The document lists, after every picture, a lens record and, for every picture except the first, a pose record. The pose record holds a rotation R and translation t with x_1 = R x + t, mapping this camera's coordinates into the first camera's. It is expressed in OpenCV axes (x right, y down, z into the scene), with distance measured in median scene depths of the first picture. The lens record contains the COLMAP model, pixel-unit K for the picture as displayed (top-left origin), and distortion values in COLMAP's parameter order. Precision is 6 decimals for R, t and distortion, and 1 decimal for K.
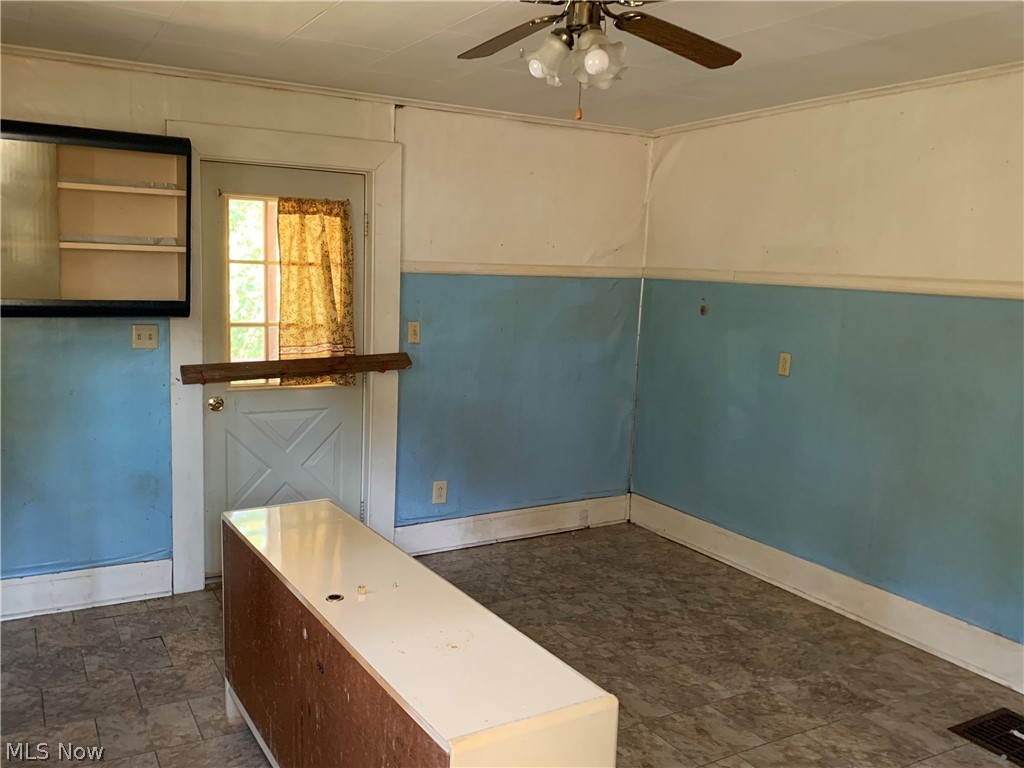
lens RADIAL K [[876.2, 0, 512.8], [0, 876.2, 389.7], [0, 0, 1]] dist [0.027020, -0.005963]
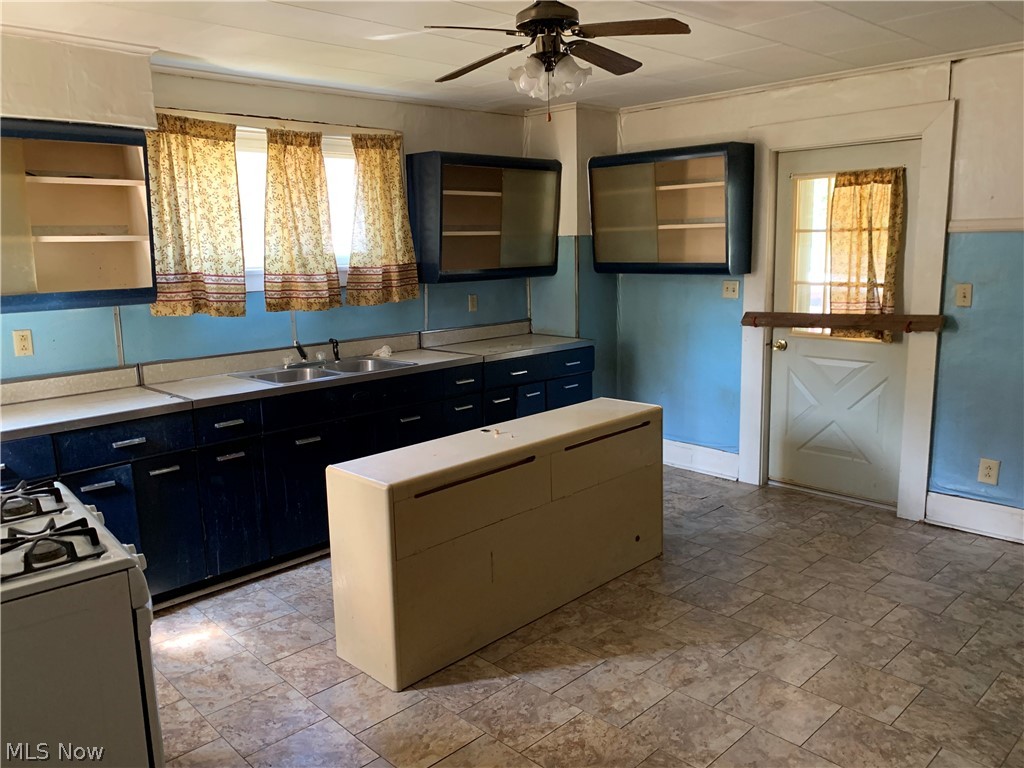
lens RADIAL K [[787.8, 0, 514.6], [0, 787.8, 375.2], [0, 0, 1]] dist [0.026720, -0.035505]
pose [[0.220154, 0.120878, -0.967947, 0.667955], [-0.112559, 0.988812, 0.097883, -0.008646], [0.968949, 0.087402, 0.231297, 0.356852]]
